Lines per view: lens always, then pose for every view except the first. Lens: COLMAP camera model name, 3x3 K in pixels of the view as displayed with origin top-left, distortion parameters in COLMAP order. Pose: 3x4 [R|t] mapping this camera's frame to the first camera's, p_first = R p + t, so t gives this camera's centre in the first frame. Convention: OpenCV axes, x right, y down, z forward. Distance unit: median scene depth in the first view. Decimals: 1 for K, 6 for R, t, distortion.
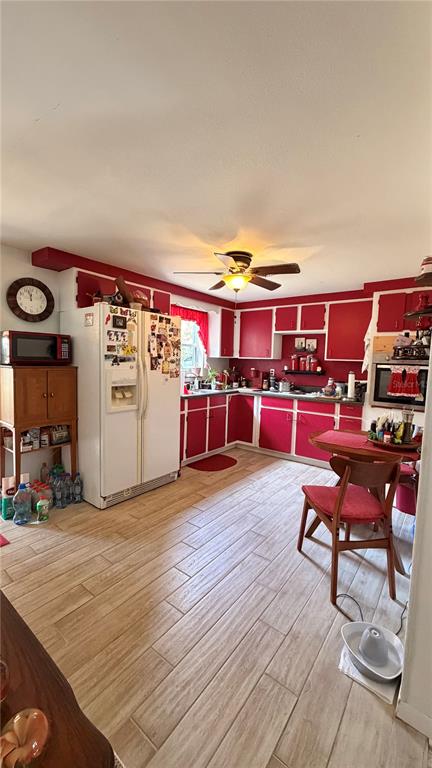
lens RADIAL K [[306.8, 0, 218.0], [0, 306.8, 379.6], [0, 0, 1]] dist [-0.009143, -0.000491]
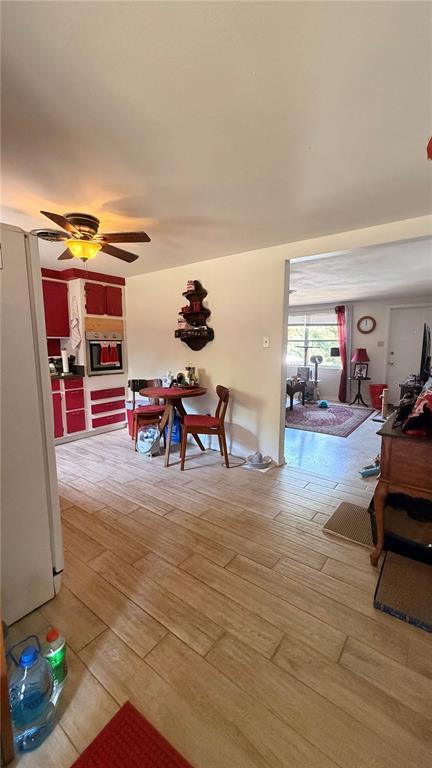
lens RADIAL K [[306.8, 0, 214.3], [0, 306.8, 379.3], [0, 0, 1]] dist [-0.009143, -0.000491]
pose [[-0.004445, -0.140864, 0.990019, -7.324824], [0.067353, 0.987738, 0.140842, -0.390612], [-0.997719, 0.067307, 0.005097, 5.392176]]
